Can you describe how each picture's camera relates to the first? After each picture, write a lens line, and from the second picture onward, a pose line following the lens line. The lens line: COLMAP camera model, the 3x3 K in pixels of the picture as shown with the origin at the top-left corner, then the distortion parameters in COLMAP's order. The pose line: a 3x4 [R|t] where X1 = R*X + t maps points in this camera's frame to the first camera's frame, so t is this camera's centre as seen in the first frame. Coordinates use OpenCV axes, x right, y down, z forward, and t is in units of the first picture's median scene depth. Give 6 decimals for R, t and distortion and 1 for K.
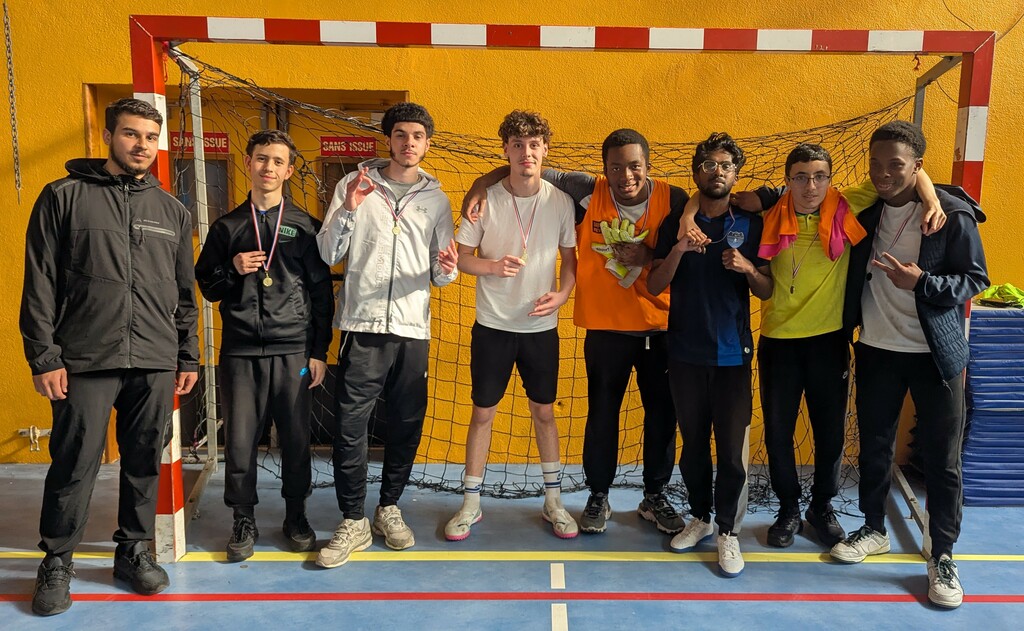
lens RADIAL K [[776.6, 0, 557.4], [0, 776.6, 298.0], [0, 0, 1]] dist [0.014086, -0.012421]
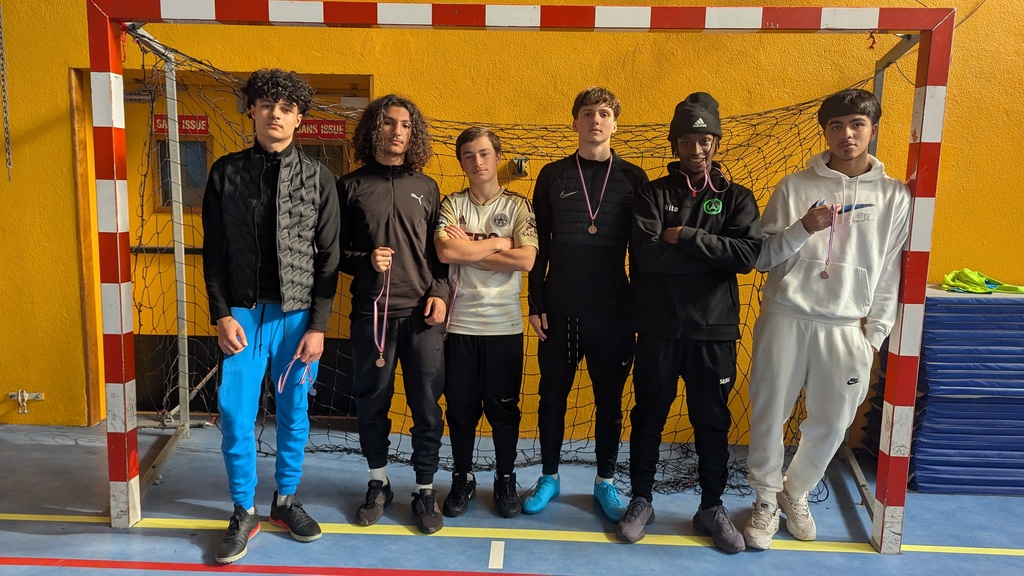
lens RADIAL K [[704.7, 0, 511.8], [0, 704.7, 276.6], [0, 0, 1]] dist [0.033266, -0.043902]
pose [[0.998534, 0.014521, -0.052147, 0.059194], [-0.014406, 0.999893, 0.002587, -0.003648], [0.052179, -0.001832, 0.998636, 0.086810]]
